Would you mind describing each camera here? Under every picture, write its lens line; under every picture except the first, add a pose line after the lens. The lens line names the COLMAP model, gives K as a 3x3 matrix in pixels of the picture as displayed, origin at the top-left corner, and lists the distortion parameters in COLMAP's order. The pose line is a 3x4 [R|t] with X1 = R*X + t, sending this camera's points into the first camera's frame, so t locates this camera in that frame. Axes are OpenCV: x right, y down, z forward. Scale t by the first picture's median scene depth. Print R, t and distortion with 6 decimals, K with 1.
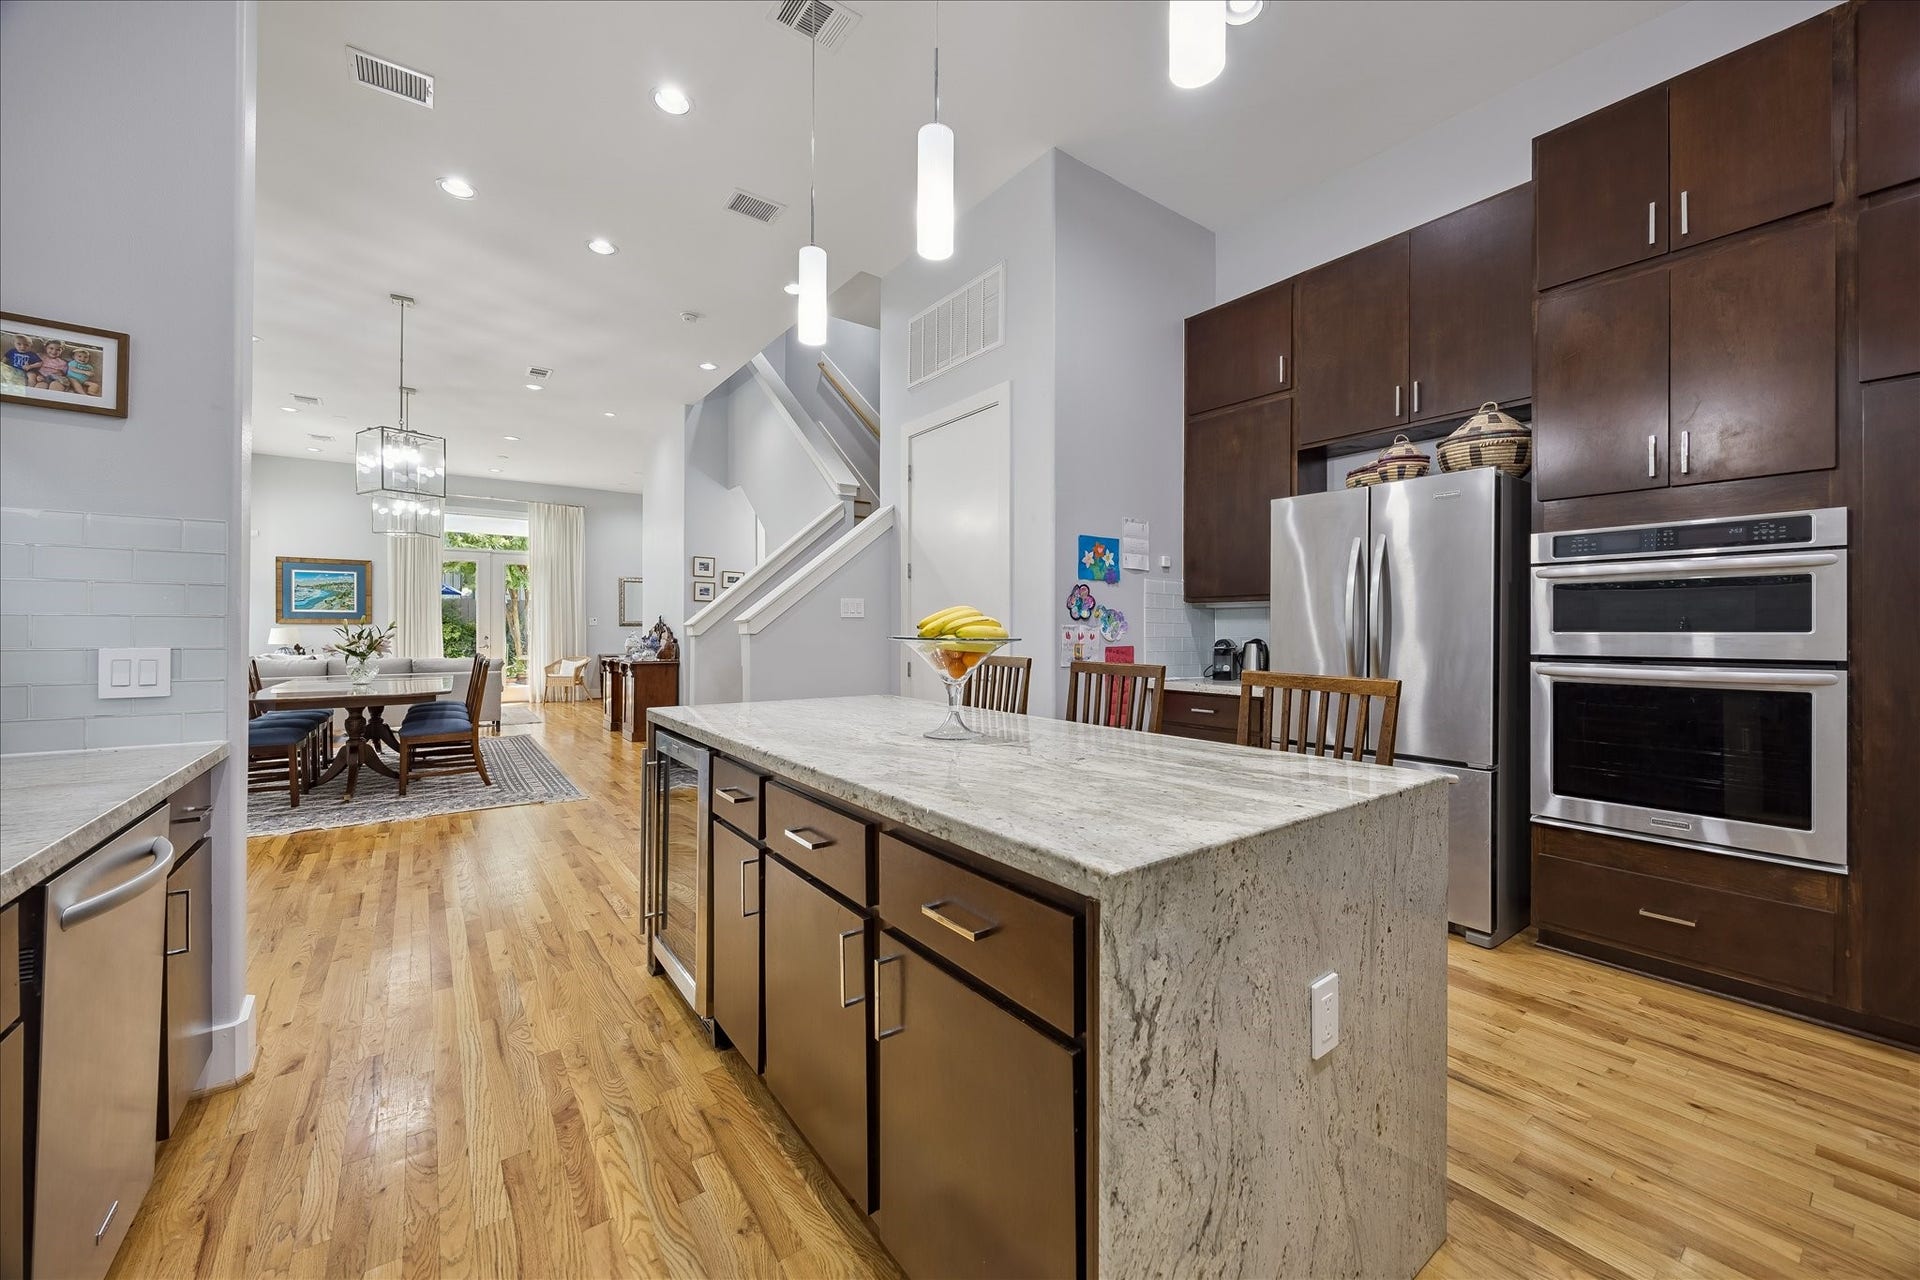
lens RADIAL K [[724.0, 0, 961.9], [0, 724.0, 629.7], [0, 0, 1]] dist [-0.002536, -0.000298]
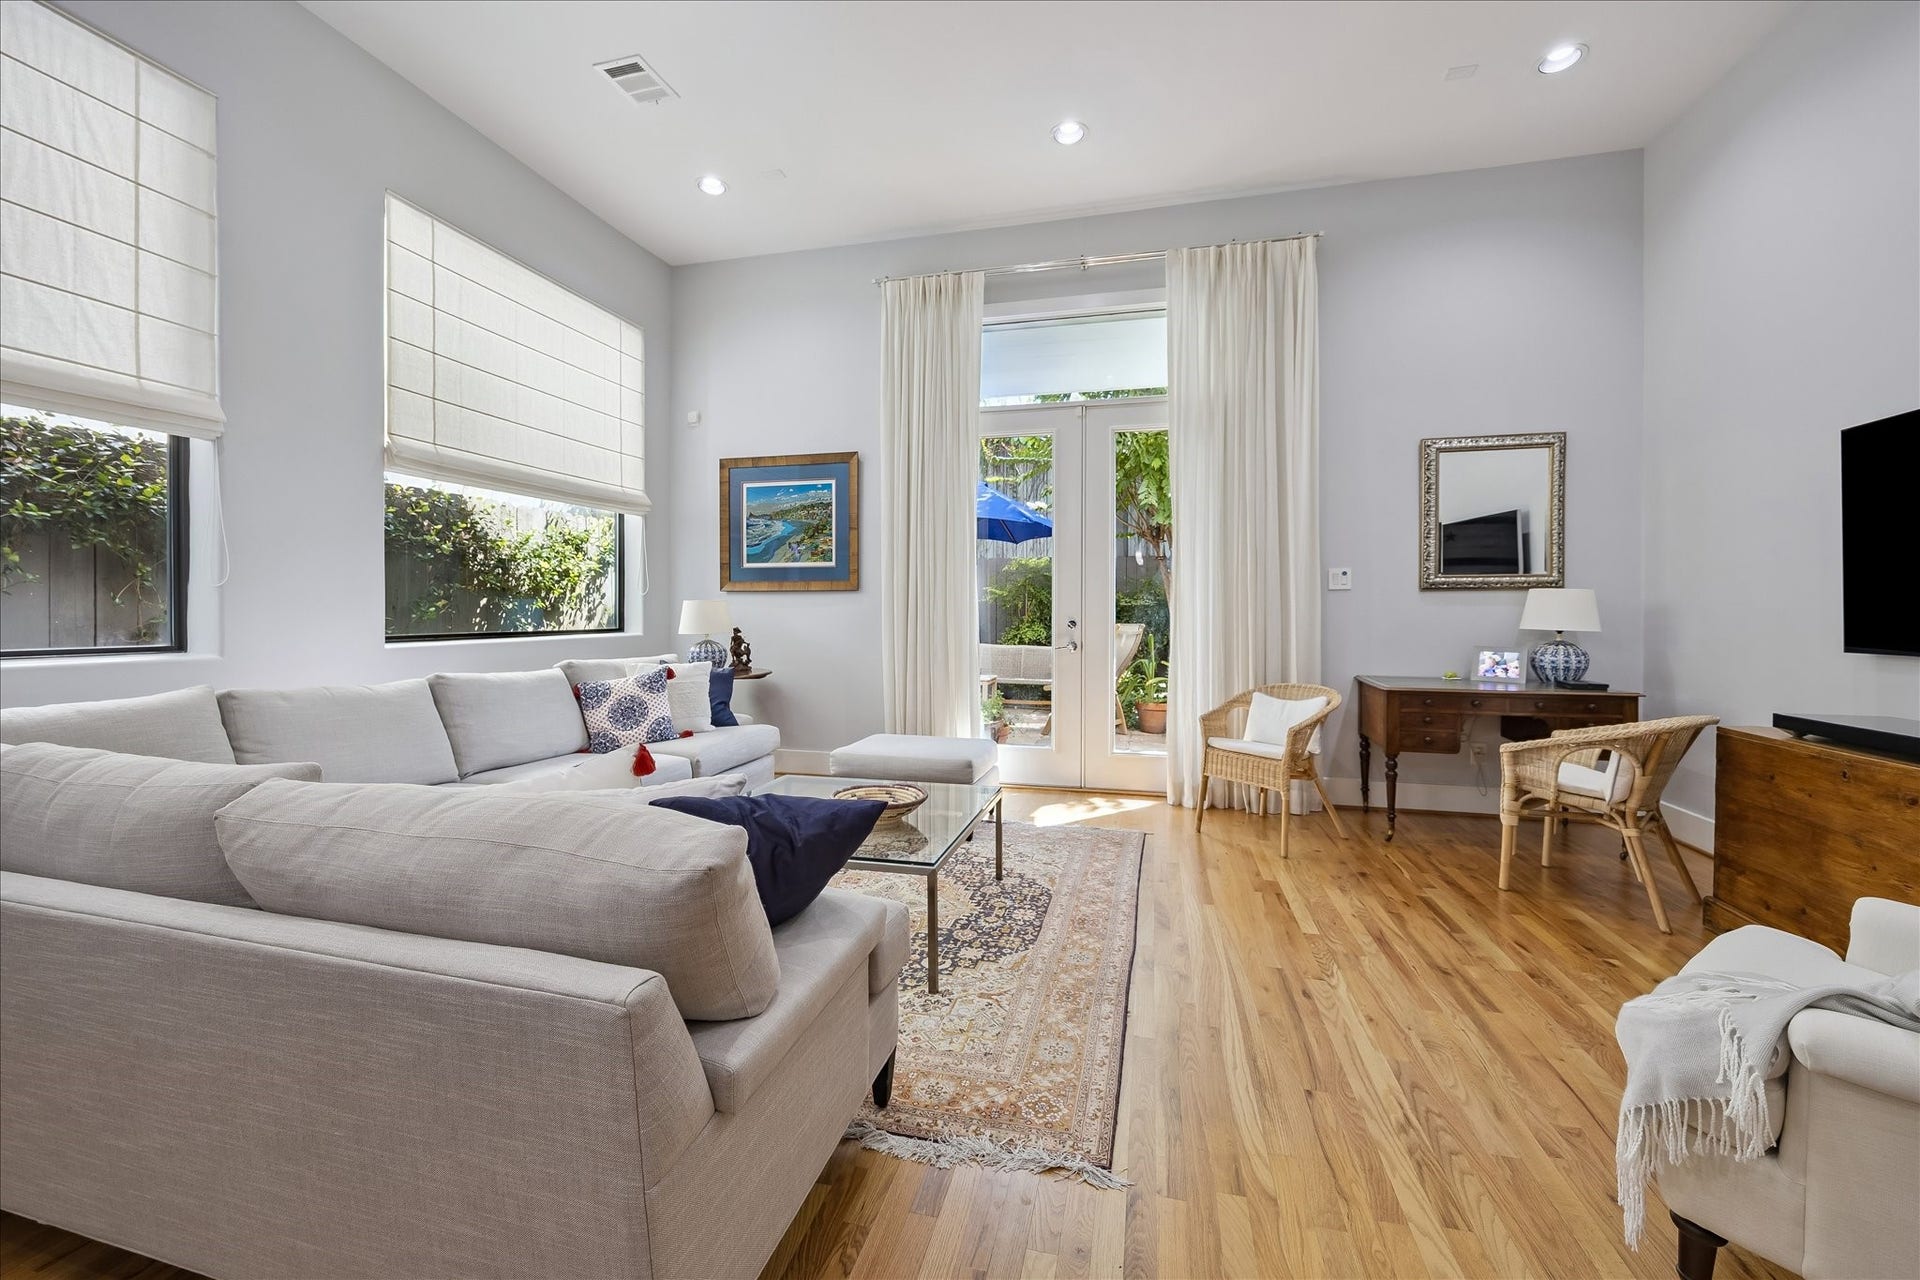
lens RADIAL K [[761.2, 0, 972.1], [0, 761.2, 616.1], [0, 0, 1]] dist [-0.000479, 0.000002]
pose [[0.639326, 0.006134, -0.768911, -0.379987], [-0.003150, 0.999981, 0.005358, 0.004423], [0.768929, -0.001004, 0.639333, 0.703033]]
